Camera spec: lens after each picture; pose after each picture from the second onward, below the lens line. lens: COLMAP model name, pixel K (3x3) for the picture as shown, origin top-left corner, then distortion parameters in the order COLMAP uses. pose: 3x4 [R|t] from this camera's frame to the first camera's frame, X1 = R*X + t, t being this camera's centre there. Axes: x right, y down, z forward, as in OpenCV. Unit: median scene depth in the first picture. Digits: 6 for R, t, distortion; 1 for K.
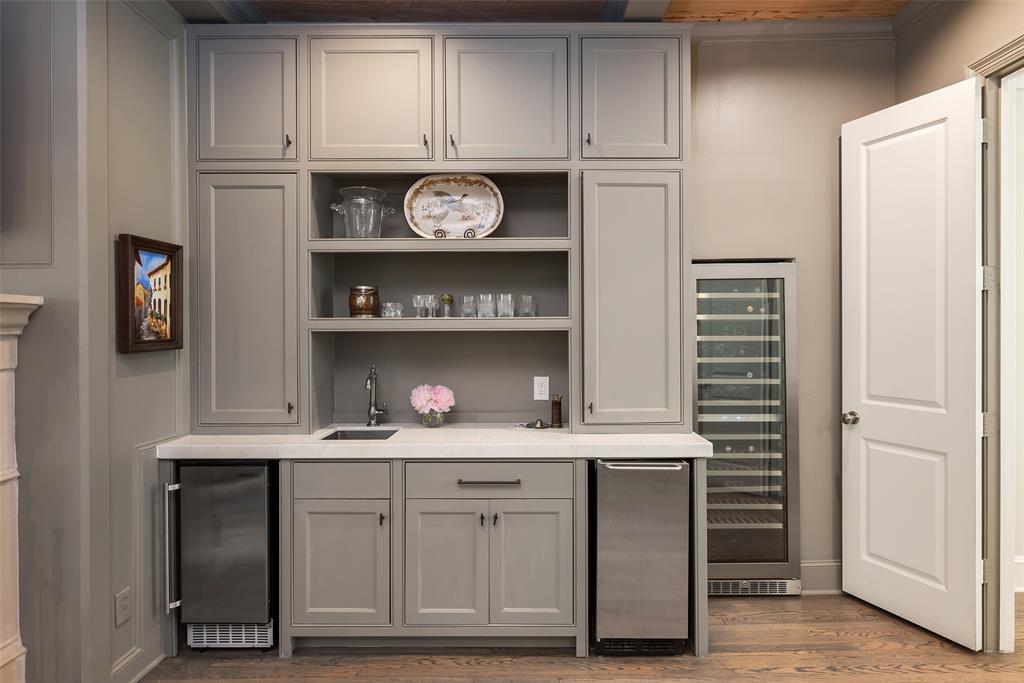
lens RADIAL K [[560.2, 0, 512.0], [0, 560.2, 341.5], [0, 0, 1]] dist [-0.002249, -0.000127]
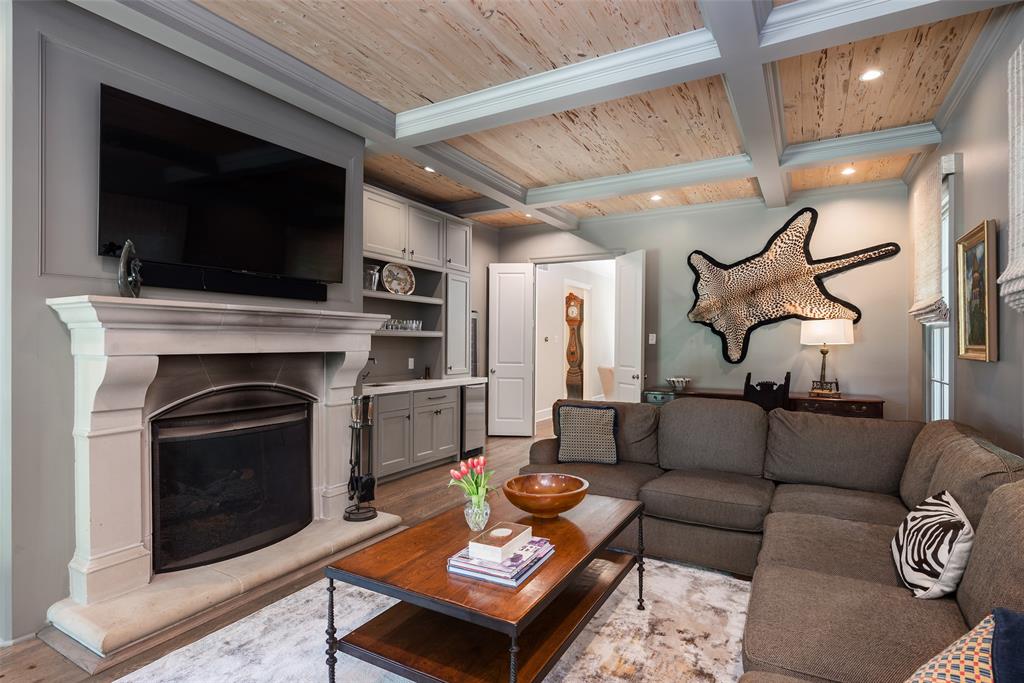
lens RADIAL K [[520.9, 0, 512.0], [0, 520.9, 341.5], [0, 0, 1]] dist [0.000006, -0.000003]
pose [[0.510764, 0.009669, 0.859667, -1.642472], [-0.000741, 0.999941, -0.010807, 0.021375], [-0.859721, 0.004883, 0.510741, -0.419255]]
